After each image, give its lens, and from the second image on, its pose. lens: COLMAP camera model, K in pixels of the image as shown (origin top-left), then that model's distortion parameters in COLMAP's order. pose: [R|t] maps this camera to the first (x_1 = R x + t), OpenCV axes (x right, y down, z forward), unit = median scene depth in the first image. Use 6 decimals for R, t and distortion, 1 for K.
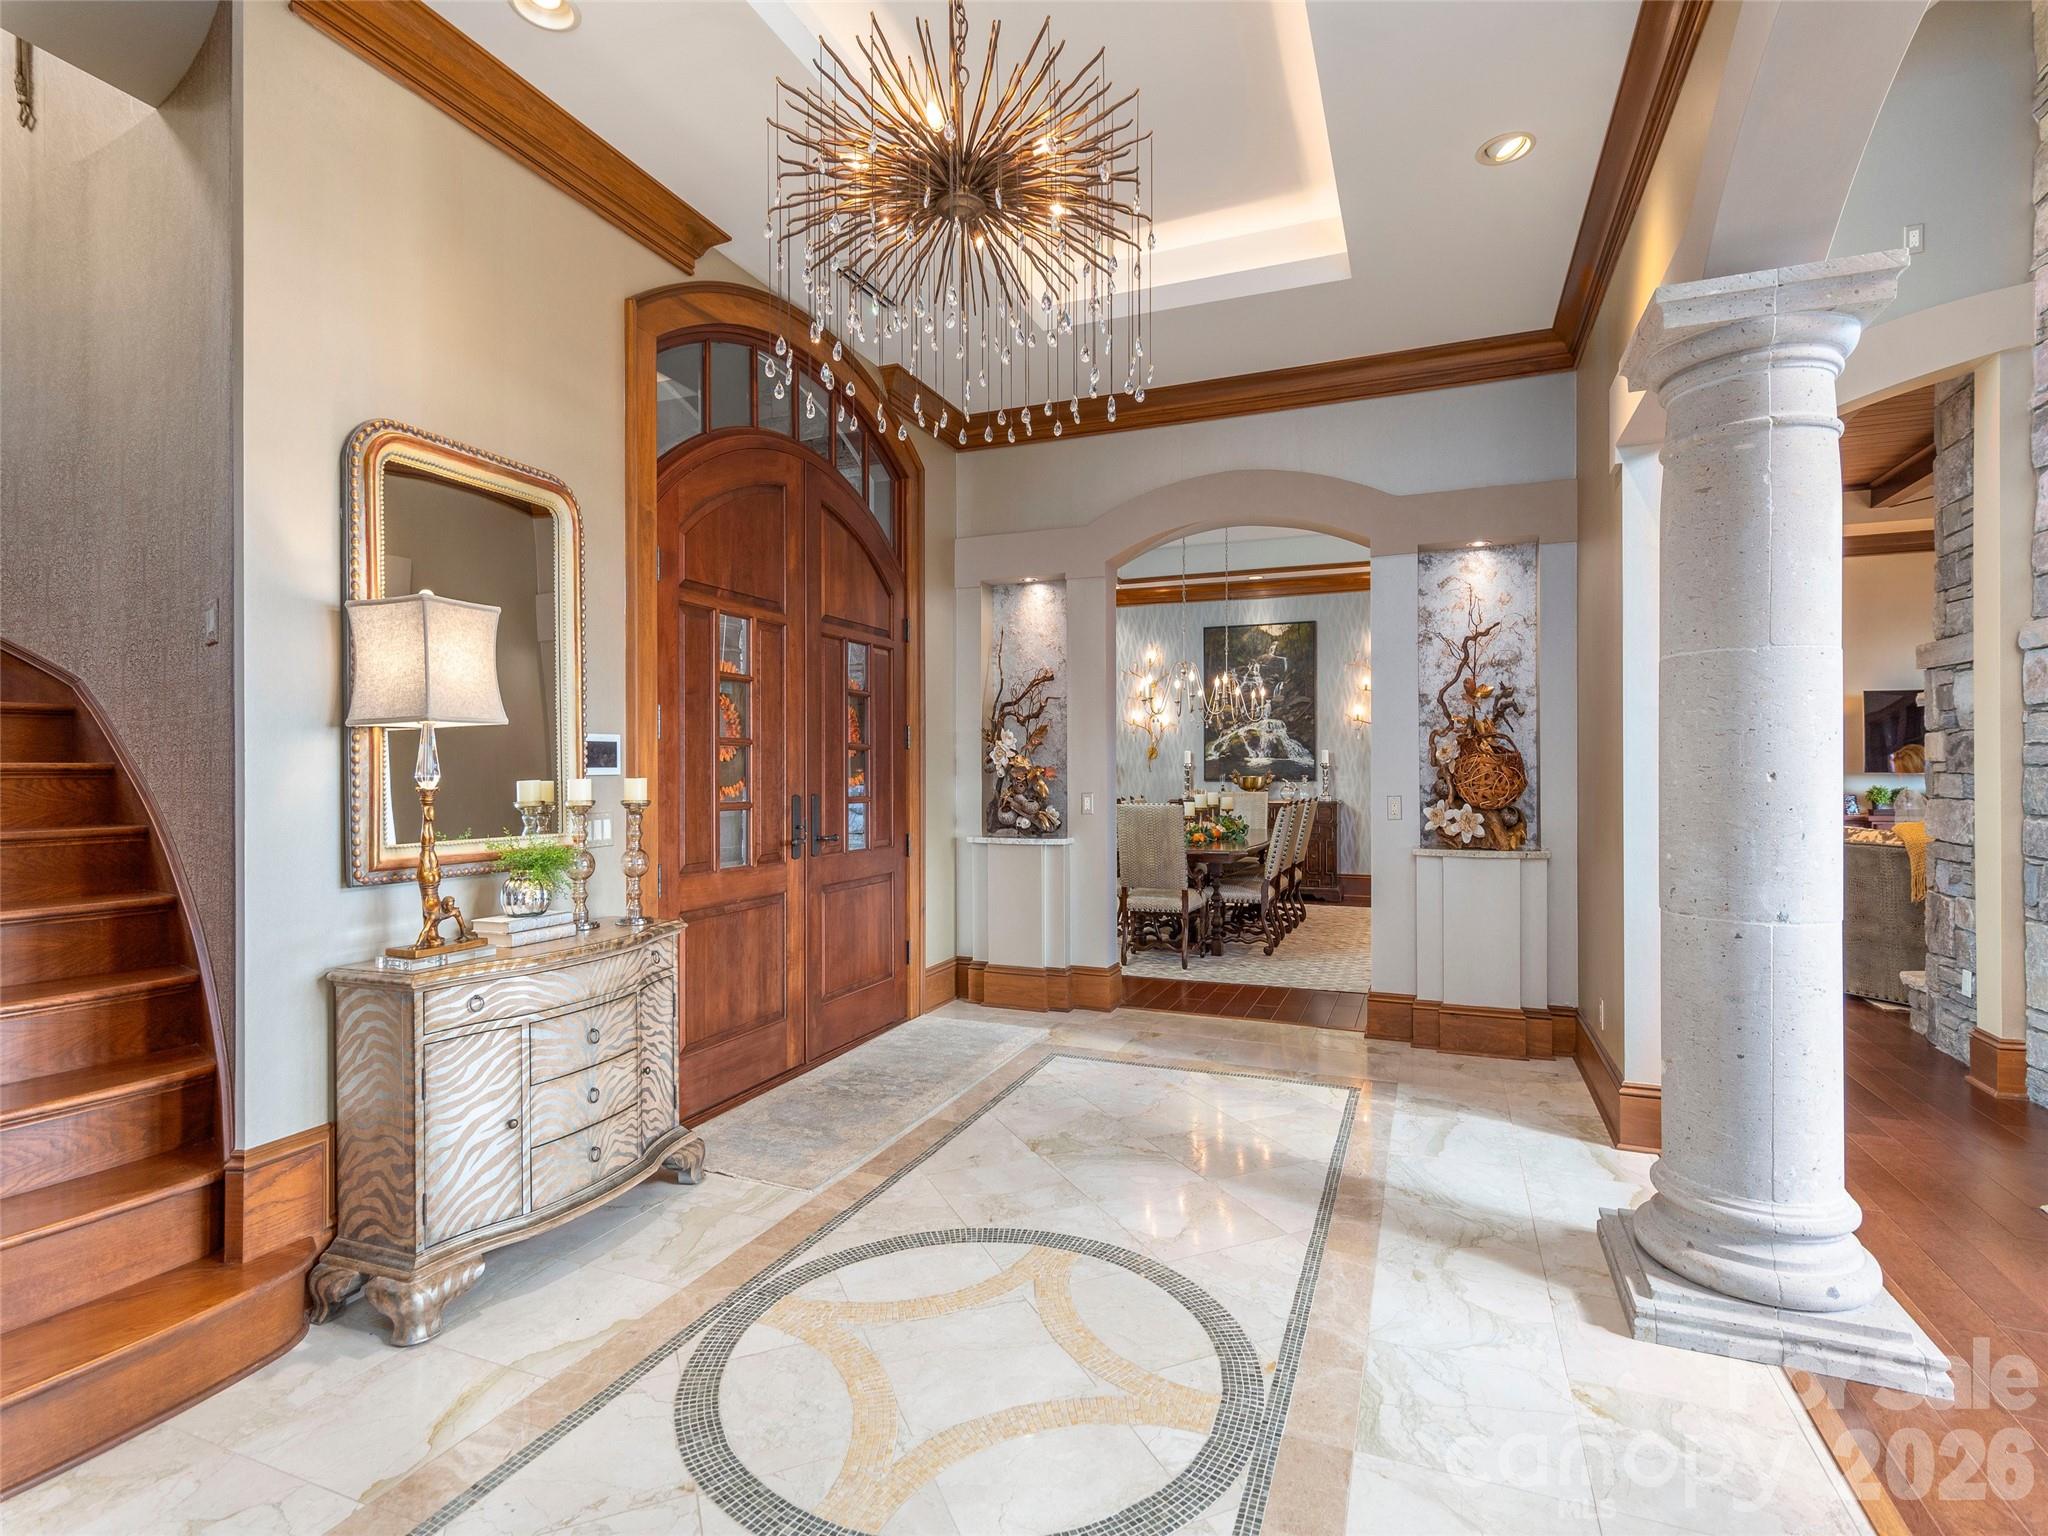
lens RADIAL K [[1014.2, 0, 1011.4], [0, 1014.2, 769.4], [0, 0, 1]] dist [0.004223, 0.000563]
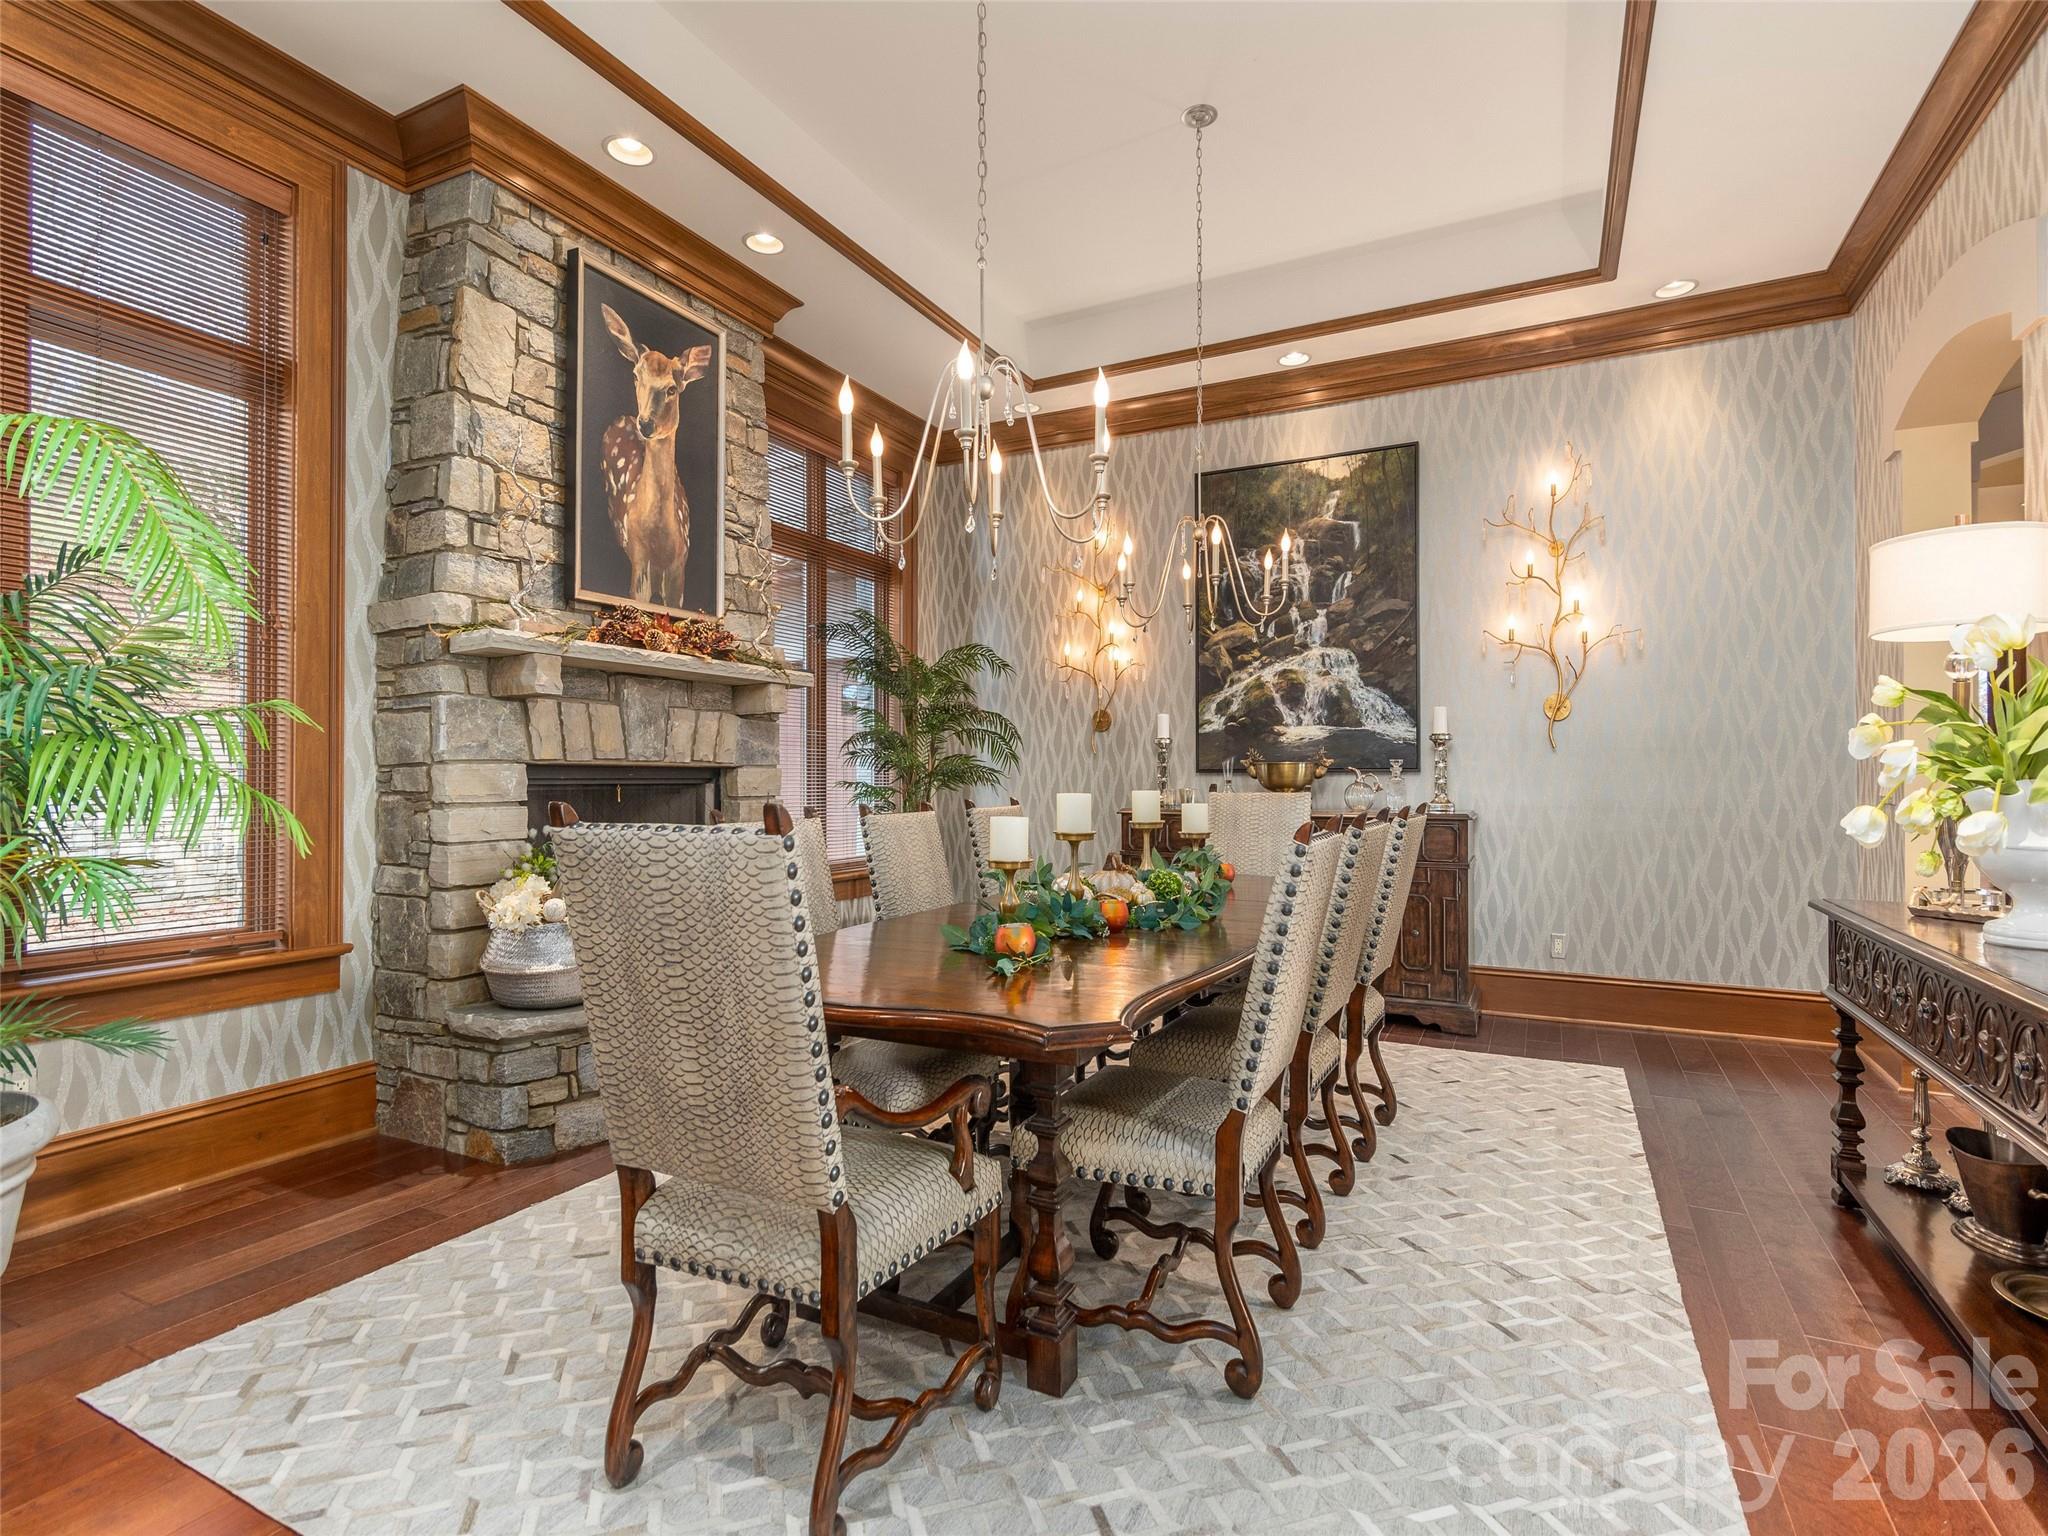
lens RADIAL K [[1014.2, 0, 1035.7], [0, 1014.2, 765.8], [0, 0, 1]] dist [0.004223, 0.000563]
pose [[0.997391, 0.001471, -0.072168, 0.150141], [-0.002306, 0.999931, -0.011489, 0.014264], [0.072146, 0.011626, 0.997326, 0.497098]]
